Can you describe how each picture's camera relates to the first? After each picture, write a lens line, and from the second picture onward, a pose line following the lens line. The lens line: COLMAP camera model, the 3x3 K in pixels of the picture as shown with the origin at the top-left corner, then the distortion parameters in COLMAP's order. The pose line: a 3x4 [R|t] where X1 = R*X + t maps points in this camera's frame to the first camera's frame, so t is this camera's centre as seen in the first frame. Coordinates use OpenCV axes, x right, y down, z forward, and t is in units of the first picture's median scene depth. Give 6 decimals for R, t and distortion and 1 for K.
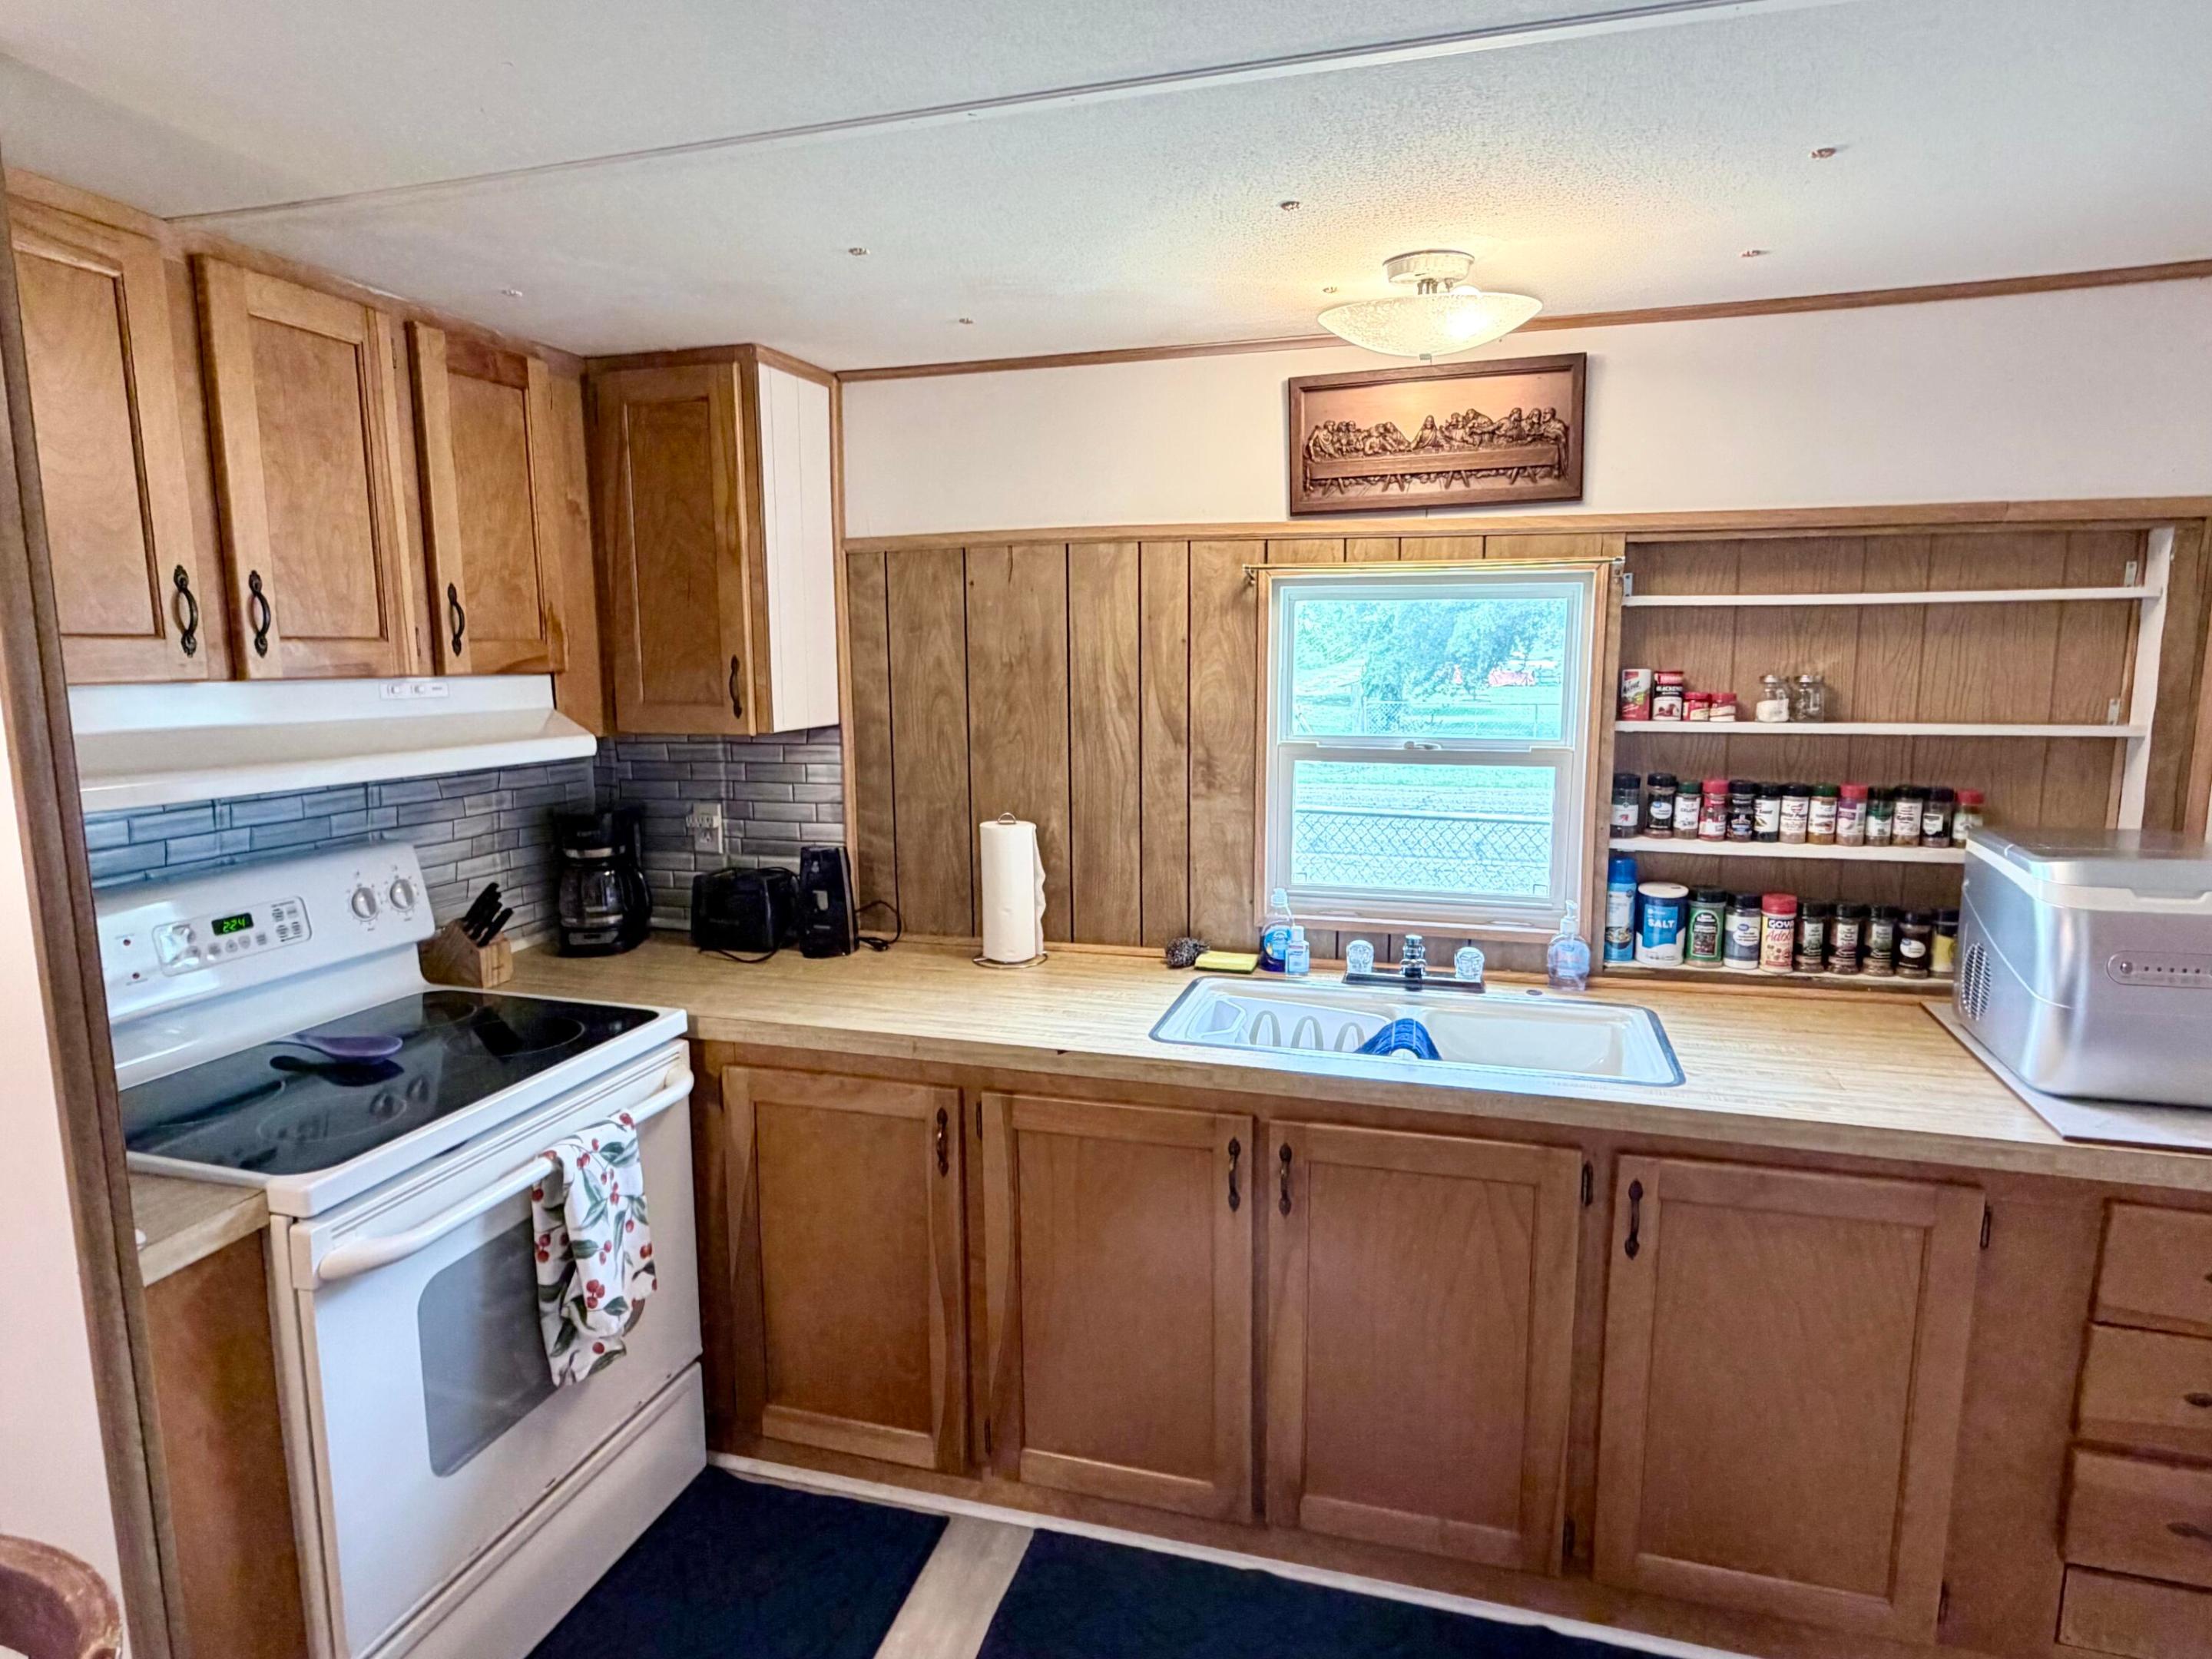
lens RADIAL K [[1238.4, 0, 1110.2], [0, 1238.4, 822.1], [0, 0, 1]] dist [-0.000300, 0.000030]
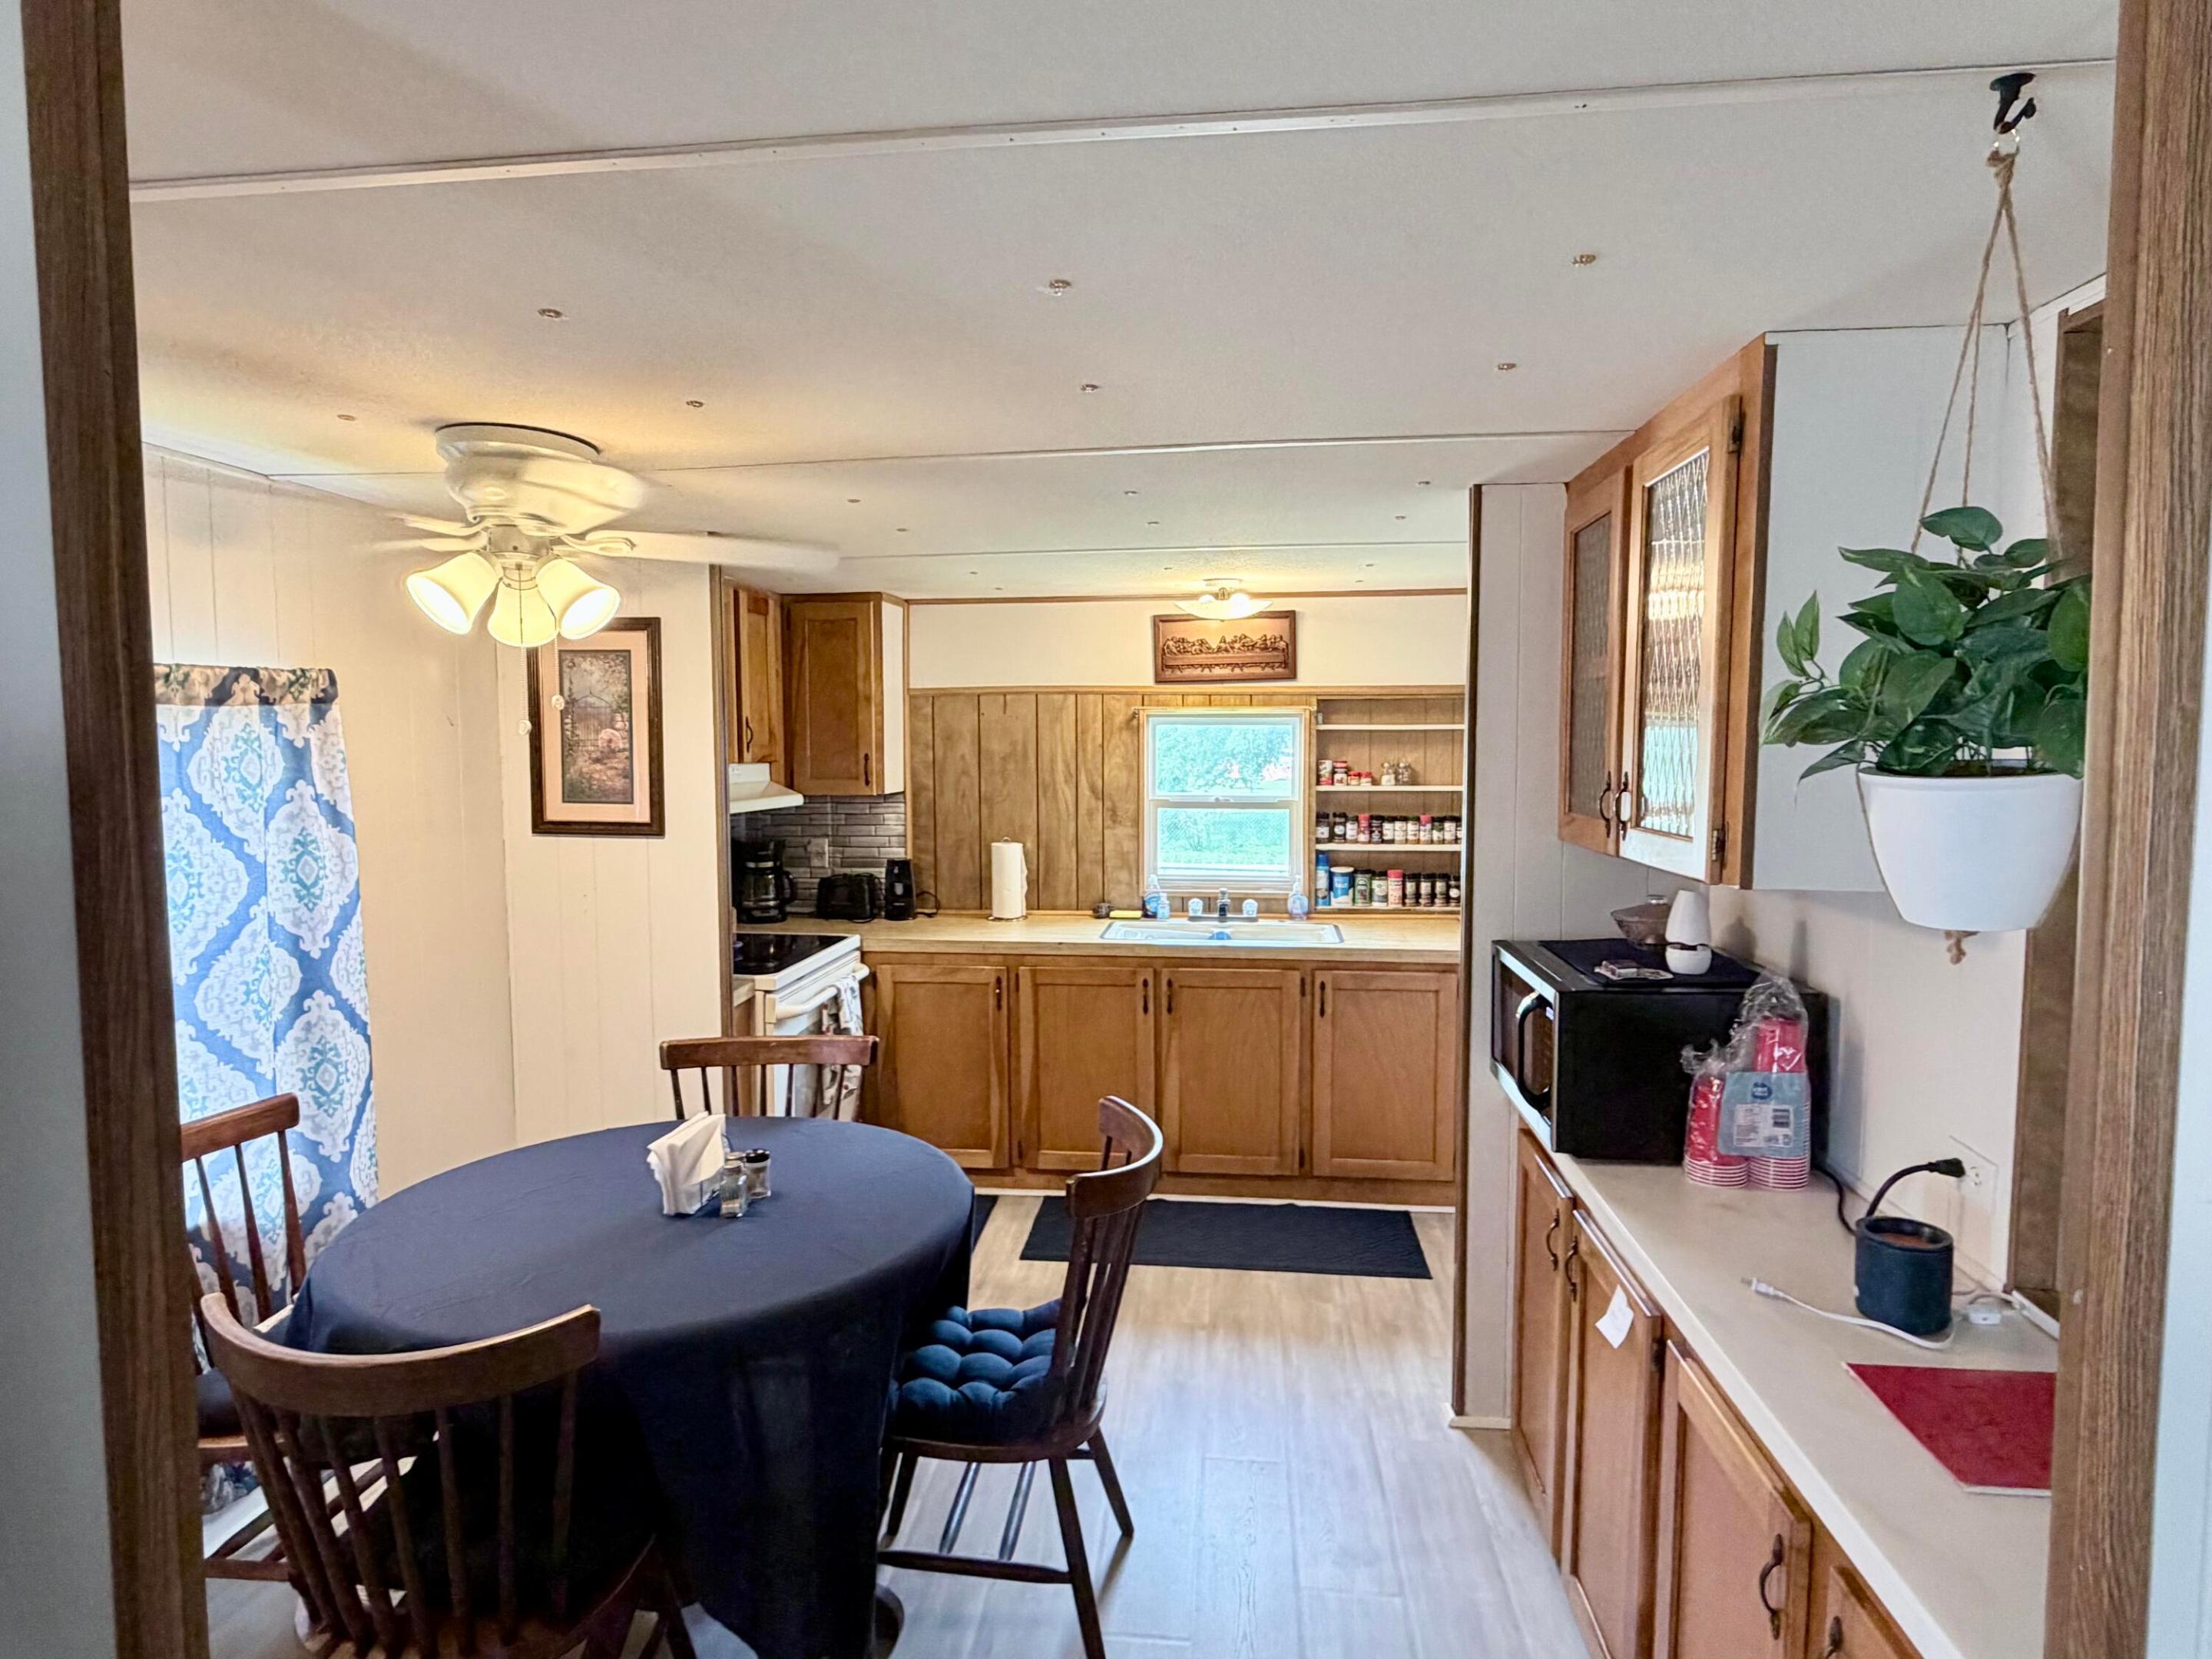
lens RADIAL K [[1238.4, 0, 1110.2], [0, 1238.4, 822.1], [0, 0, 1]] dist [-0.000300, 0.000030]
pose [[0.985369, -0.008131, 0.170243, -0.272768], [0.021111, 0.996992, -0.074574, 0.123375], [-0.169125, 0.077077, 0.982576, -0.941082]]
